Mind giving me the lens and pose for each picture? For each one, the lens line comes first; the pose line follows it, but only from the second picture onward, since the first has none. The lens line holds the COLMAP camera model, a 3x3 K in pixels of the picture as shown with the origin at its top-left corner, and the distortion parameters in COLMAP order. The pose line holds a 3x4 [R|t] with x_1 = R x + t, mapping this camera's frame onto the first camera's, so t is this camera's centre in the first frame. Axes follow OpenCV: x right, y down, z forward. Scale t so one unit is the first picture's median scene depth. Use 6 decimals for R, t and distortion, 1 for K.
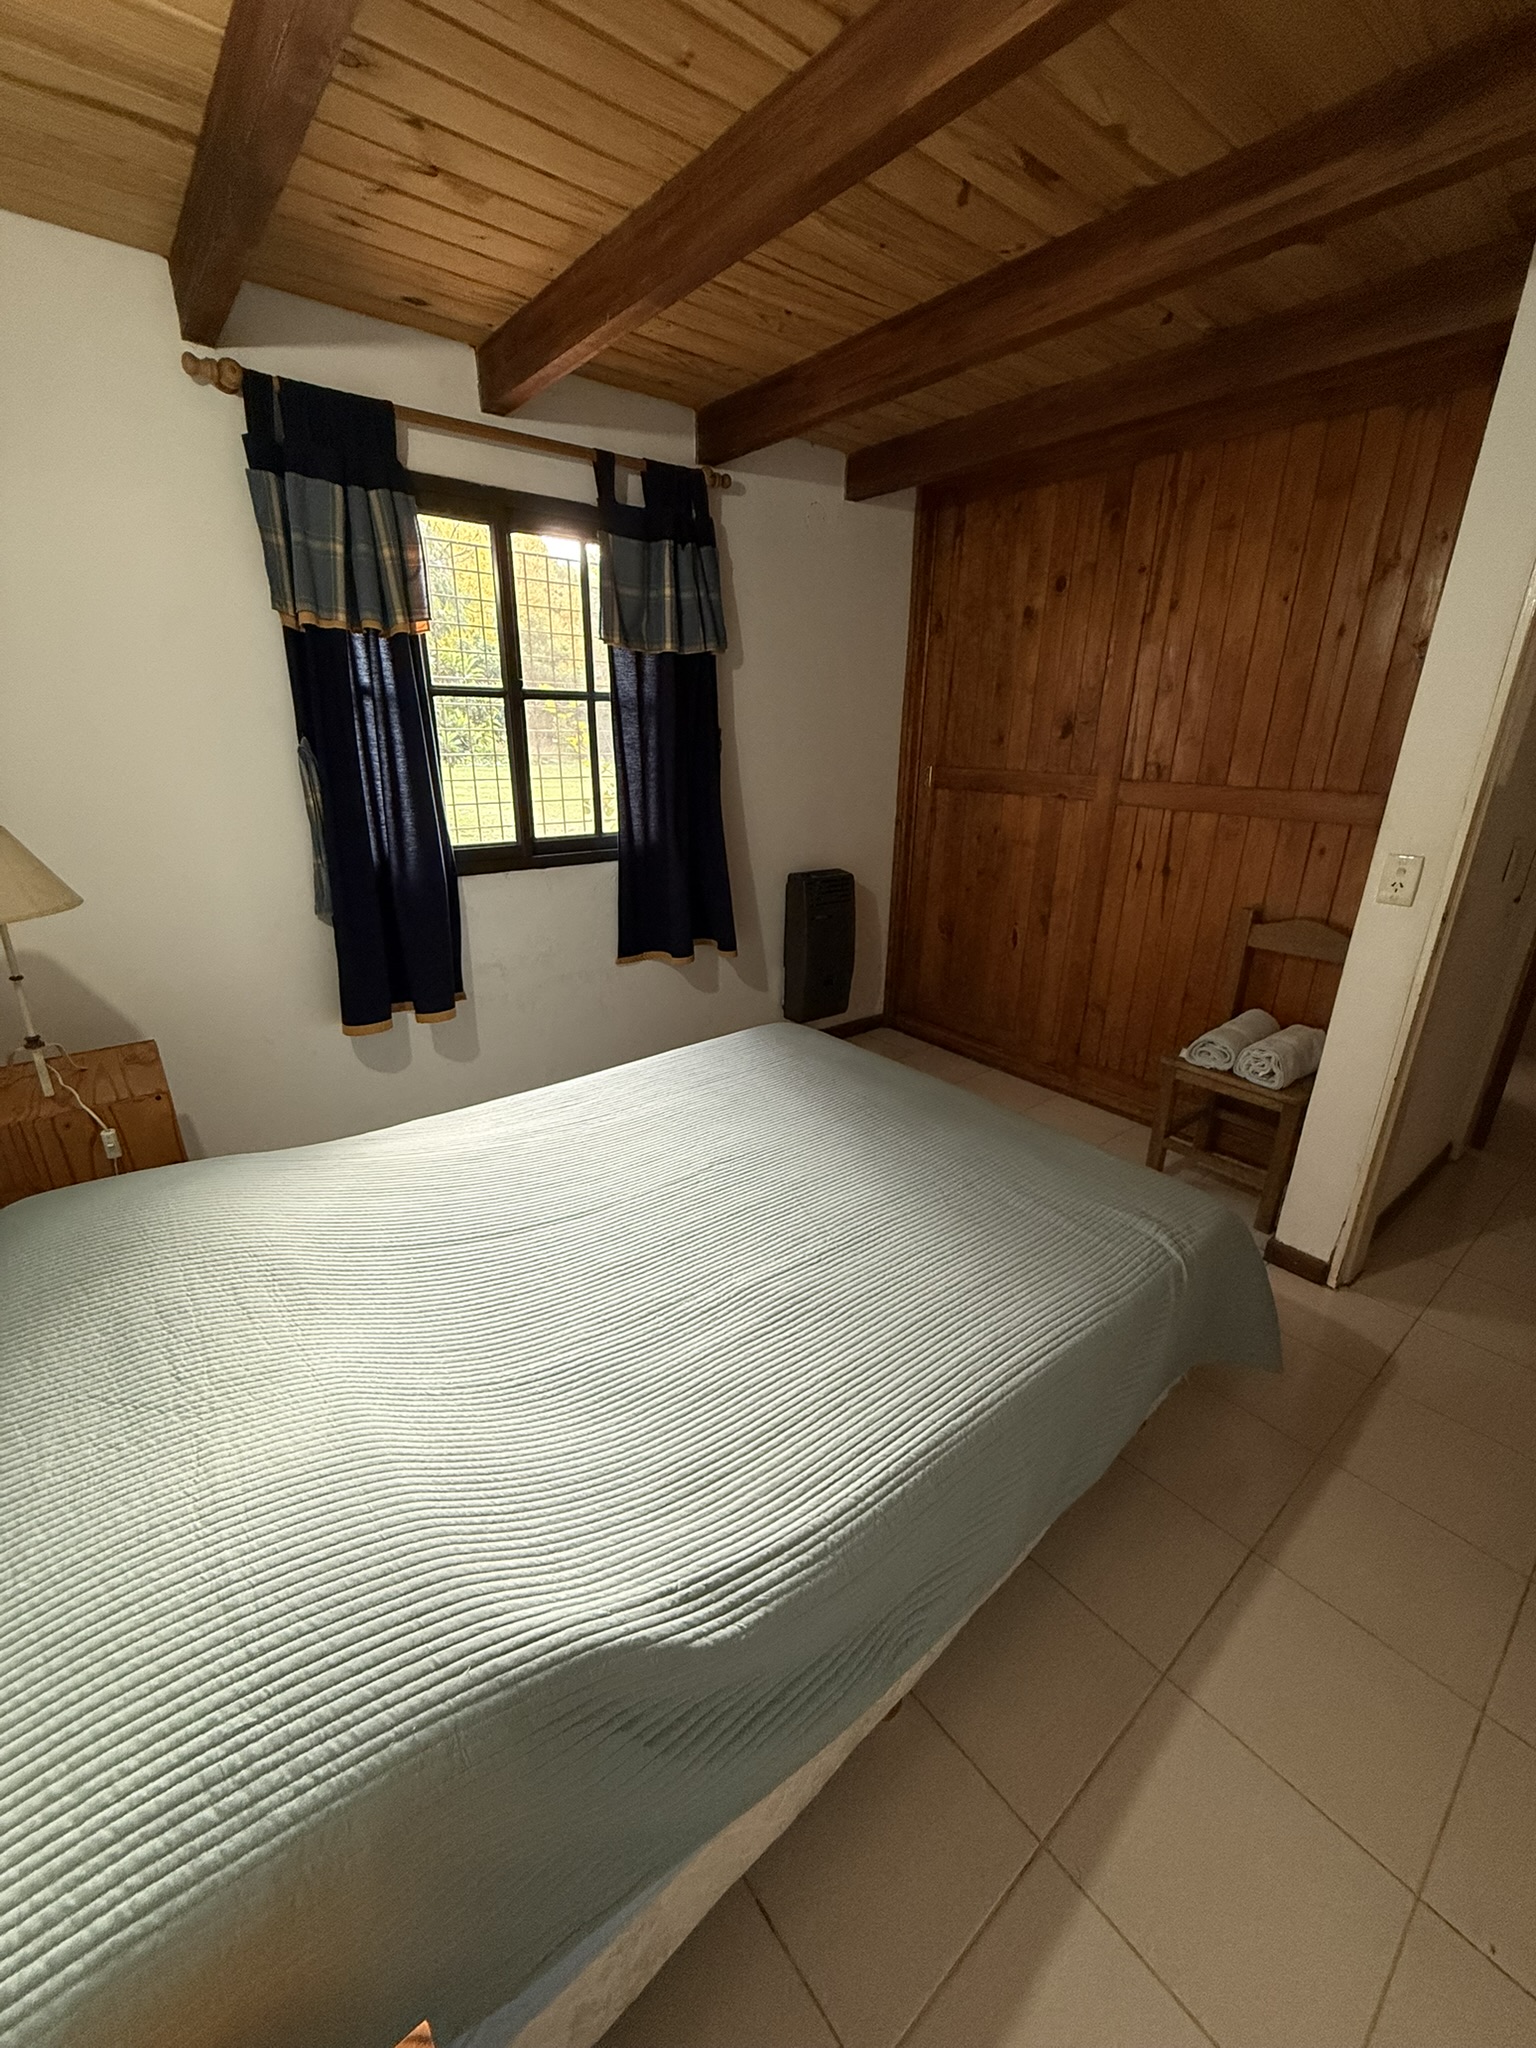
lens RADIAL K [[817.3, 0, 761.6], [0, 817.3, 1019.8], [0, 0, 1]] dist [0.000795, 0.000226]
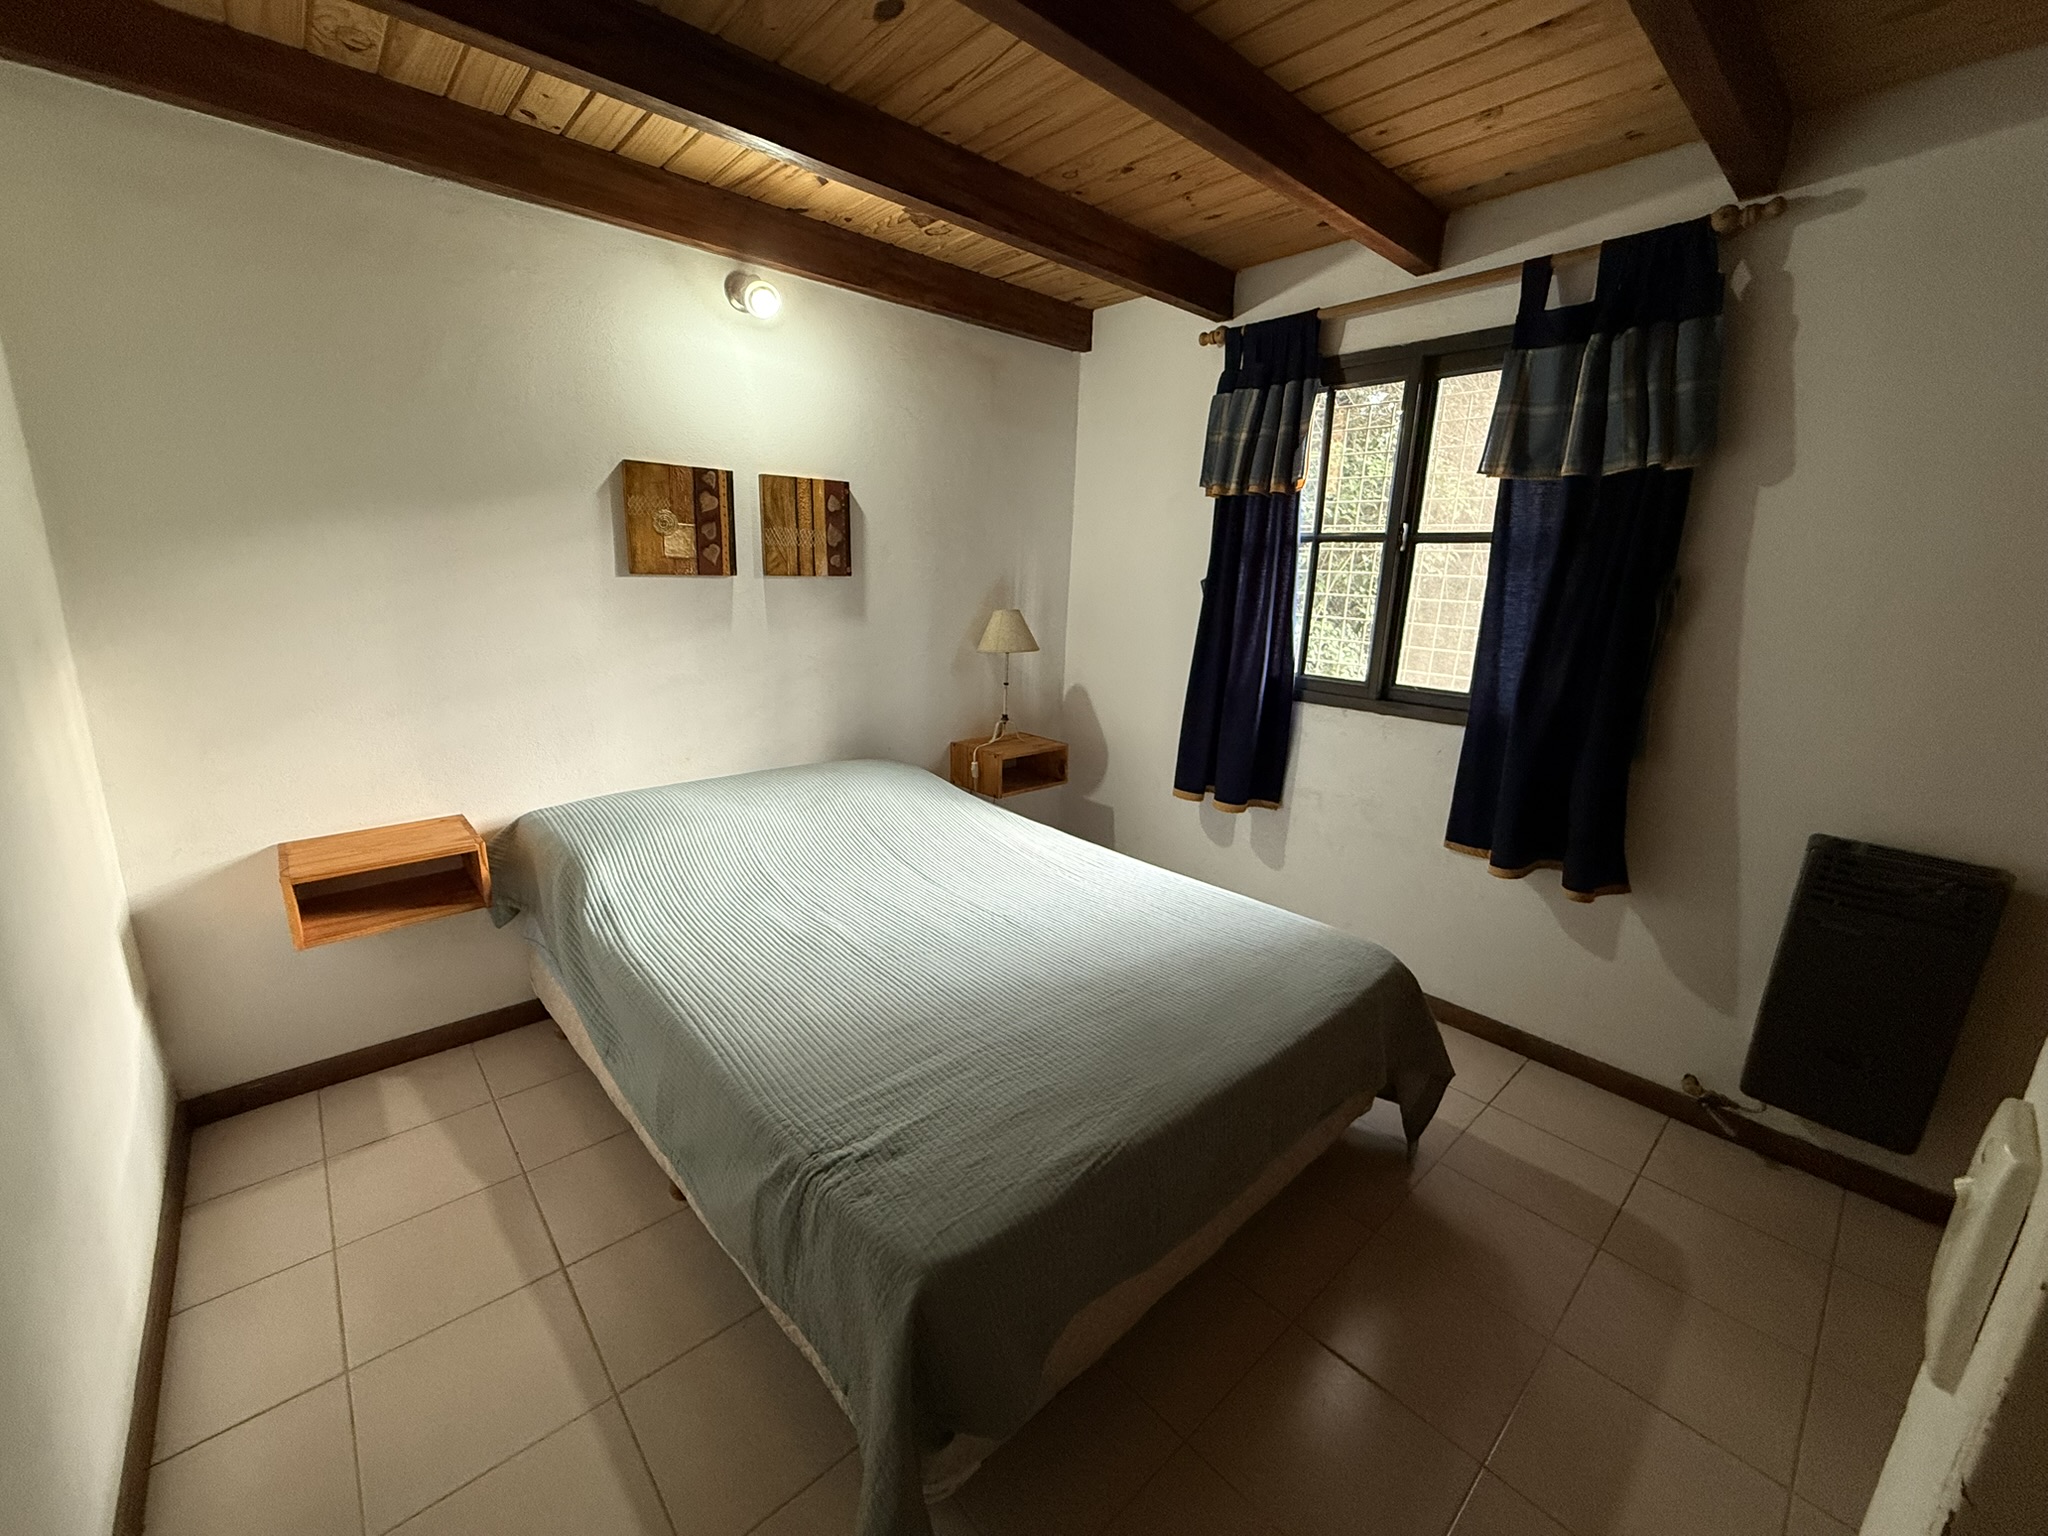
lens RADIAL K [[817.3, 0, 1019.3], [0, 817.3, 764.4], [0, 0, 1]] dist [0.000795, 0.000226]
pose [[0.056280, 0.227160, -0.972230, 0.778180], [-0.367595, 0.910085, 0.191361, -0.190744], [0.928282, 0.346617, 0.134722, 0.602915]]
